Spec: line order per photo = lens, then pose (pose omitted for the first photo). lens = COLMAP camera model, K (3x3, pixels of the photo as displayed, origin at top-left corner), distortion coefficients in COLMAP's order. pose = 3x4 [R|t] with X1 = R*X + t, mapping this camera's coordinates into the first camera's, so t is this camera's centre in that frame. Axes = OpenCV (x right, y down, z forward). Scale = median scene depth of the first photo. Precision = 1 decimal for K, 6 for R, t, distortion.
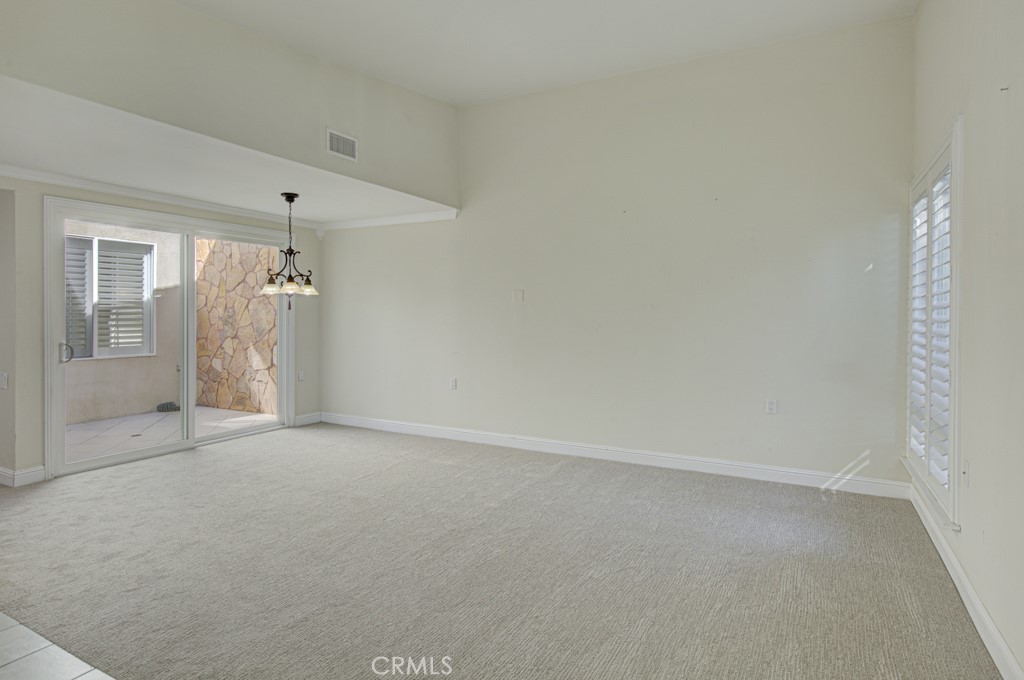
lens RADIAL K [[569.7, 0, 468.9], [0, 569.7, 316.0], [0, 0, 1]] dist [-0.019659, 0.000498]
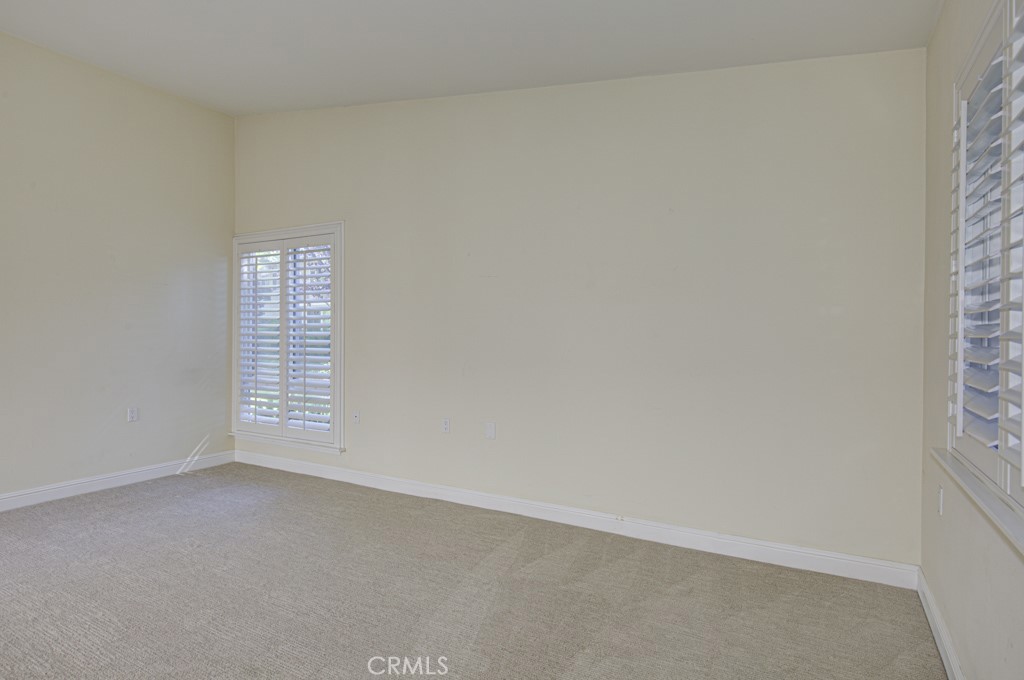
lens RADIAL K [[576.5, 0, 495.8], [0, 576.5, 332.2], [0, 0, 1]] dist [0.036391, -0.039540]
pose [[-0.010162, -0.005288, 0.999934, -0.643366], [-0.002636, 0.999983, 0.005261, -0.007786], [-0.999945, -0.002583, -0.010175, 0.337668]]
